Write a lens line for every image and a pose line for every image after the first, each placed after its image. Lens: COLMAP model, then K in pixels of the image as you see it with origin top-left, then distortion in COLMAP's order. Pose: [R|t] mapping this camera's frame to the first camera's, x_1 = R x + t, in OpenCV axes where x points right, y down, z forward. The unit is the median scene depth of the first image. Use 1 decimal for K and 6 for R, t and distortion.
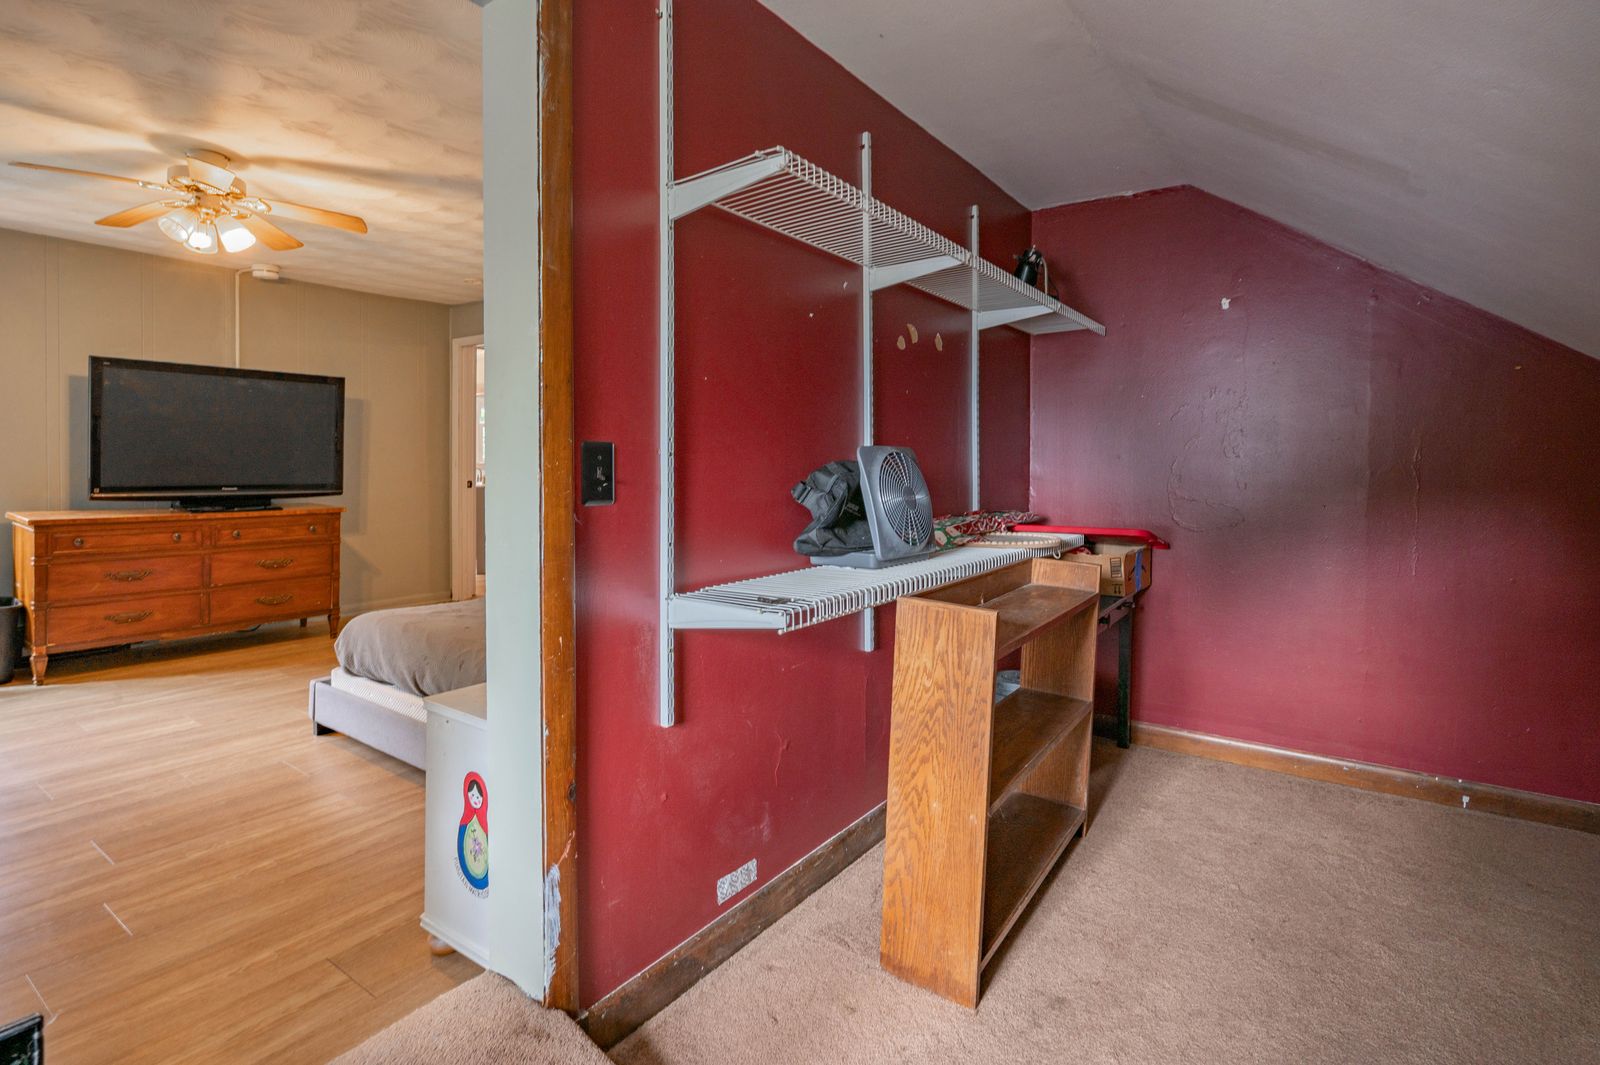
lens RADIAL K [[787.9, 0, 799.3], [0, 787.9, 503.7], [0, 0, 1]] dist [-0.000159, 0.000068]
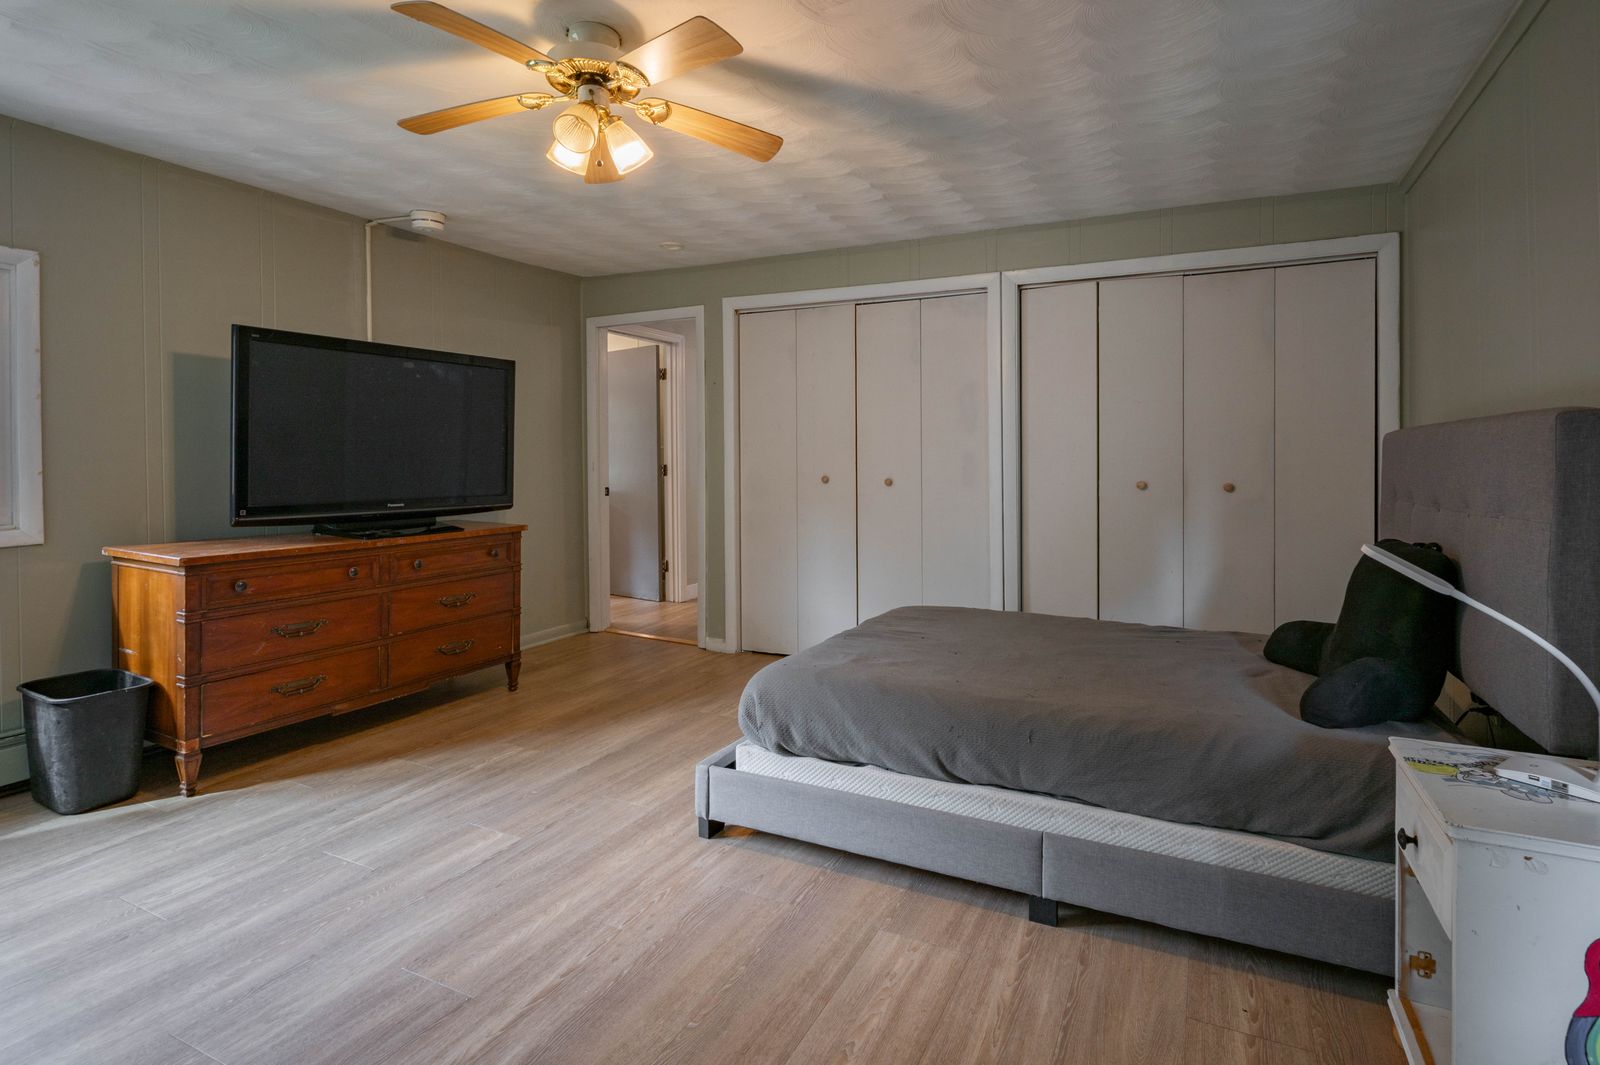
lens RADIAL K [[775.5, 0, 793.3], [0, 775.5, 494.9], [0, 0, 1]] dist [-0.000947, 0.000525]
pose [[0.983275, -0.023366, 0.180620, -0.527747], [0.024610, 0.999686, -0.004648, -0.017374], [-0.180455, 0.009016, 0.983542, 0.215937]]
